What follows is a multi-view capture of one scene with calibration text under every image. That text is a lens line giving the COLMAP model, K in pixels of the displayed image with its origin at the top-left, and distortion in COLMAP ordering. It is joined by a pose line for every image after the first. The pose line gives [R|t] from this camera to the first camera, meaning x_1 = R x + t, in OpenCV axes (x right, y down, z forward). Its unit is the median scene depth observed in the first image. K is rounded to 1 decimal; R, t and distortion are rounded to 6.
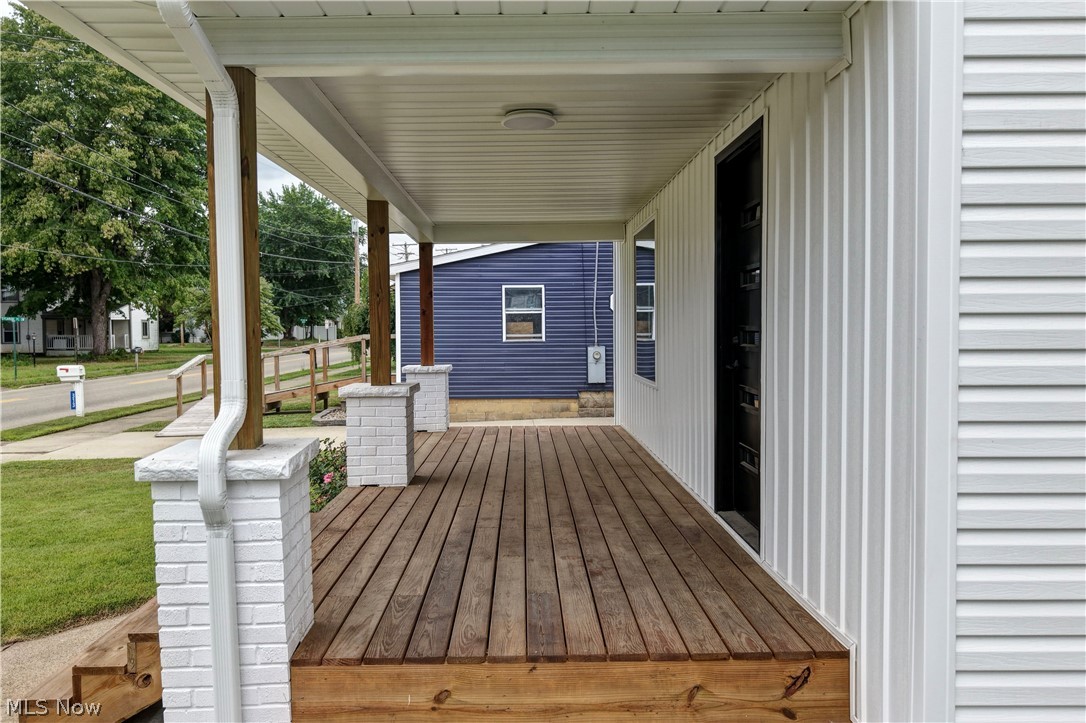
lens RADIAL K [[859.1, 0, 540.3], [0, 859.1, 360.5], [0, 0, 1]] dist [0.031406, -0.046807]
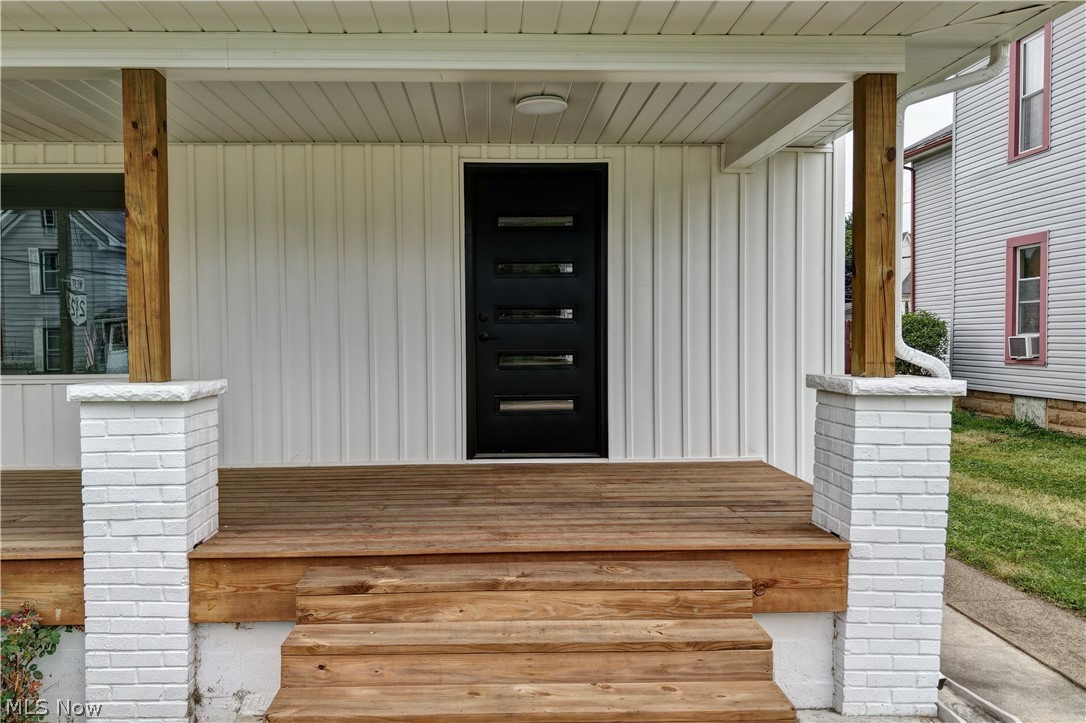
lens RADIAL K [[859.1, 0, 517.2], [0, 859.1, 363.0], [0, 0, 1]] dist [0.031406, -0.046807]
pose [[-0.018245, -0.026209, 0.999490, -1.278325], [0.047511, 0.998504, 0.027050, 0.017792], [-0.998704, 0.047980, -0.016973, 1.227440]]
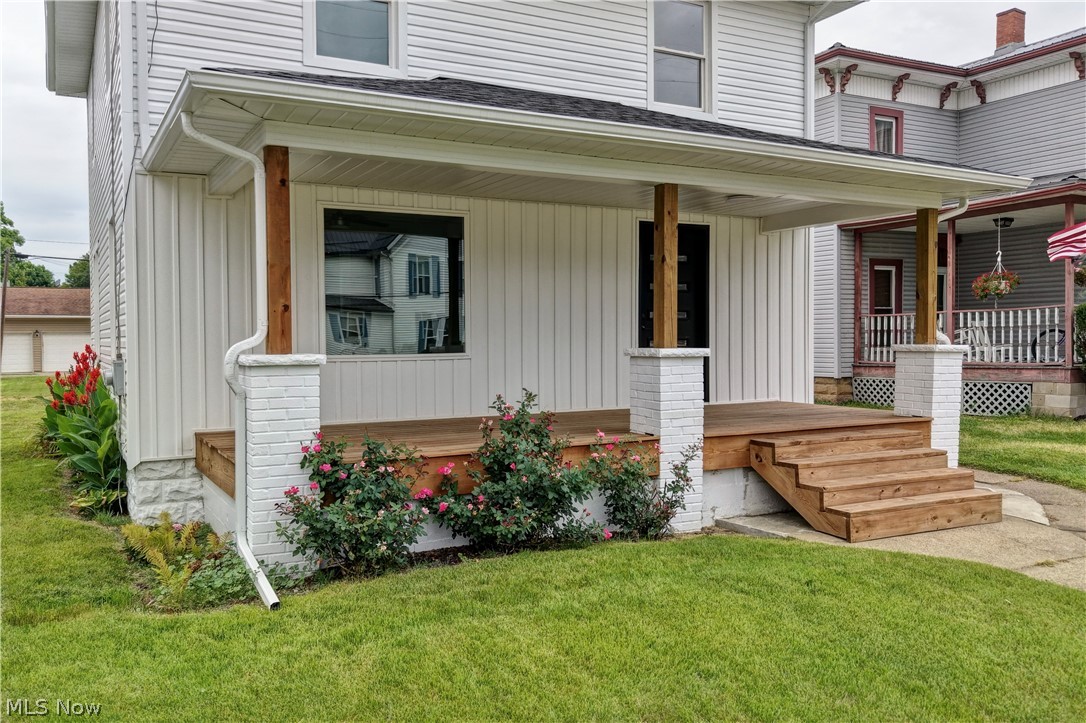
lens RADIAL K [[859.1, 0, 500.3], [0, 859.1, 363.2], [0, 0, 1]] dist [0.031406, -0.046807]
pose [[-0.436636, -0.014218, 0.899526, -1.784242], [0.048190, 0.998070, 0.039167, -0.010018], [-0.898347, 0.060450, -0.435108, 2.729316]]
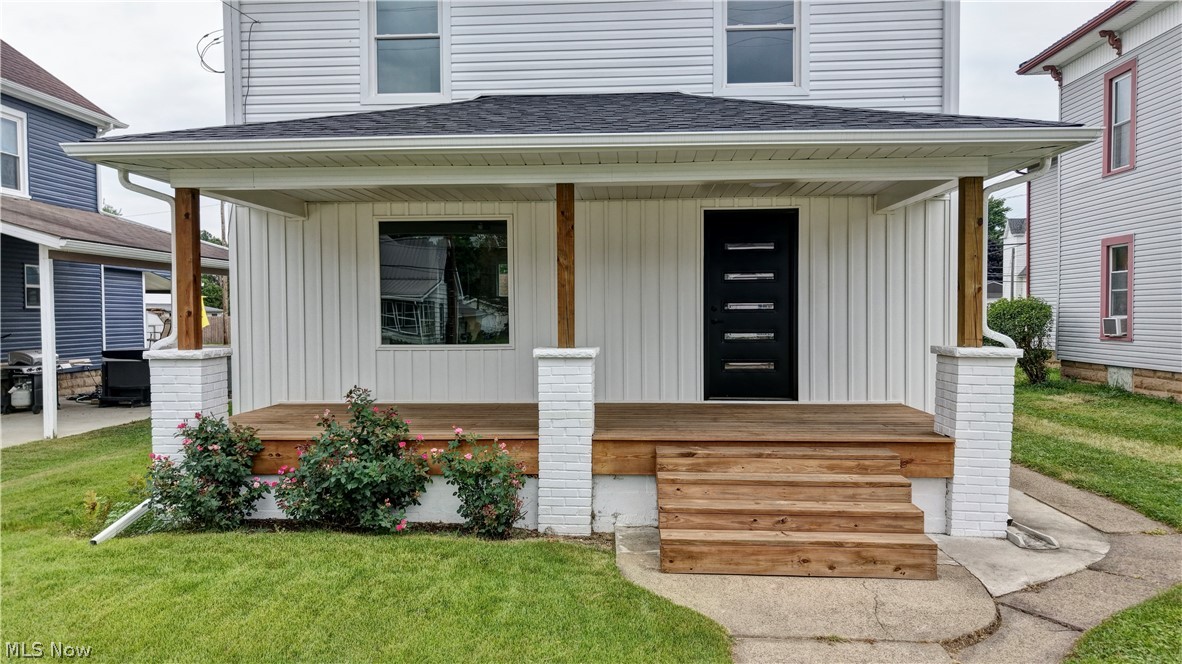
lens RADIAL K [[789.0, 0, 581.4], [0, 789.0, 331.3], [0, 0, 1]] dist [0.010680, -0.024076]
pose [[0.080707, -0.018417, 0.996568, -1.954277], [0.045992, 0.998833, 0.014734, -0.011620], [-0.995676, 0.044645, 0.081460, 1.454962]]
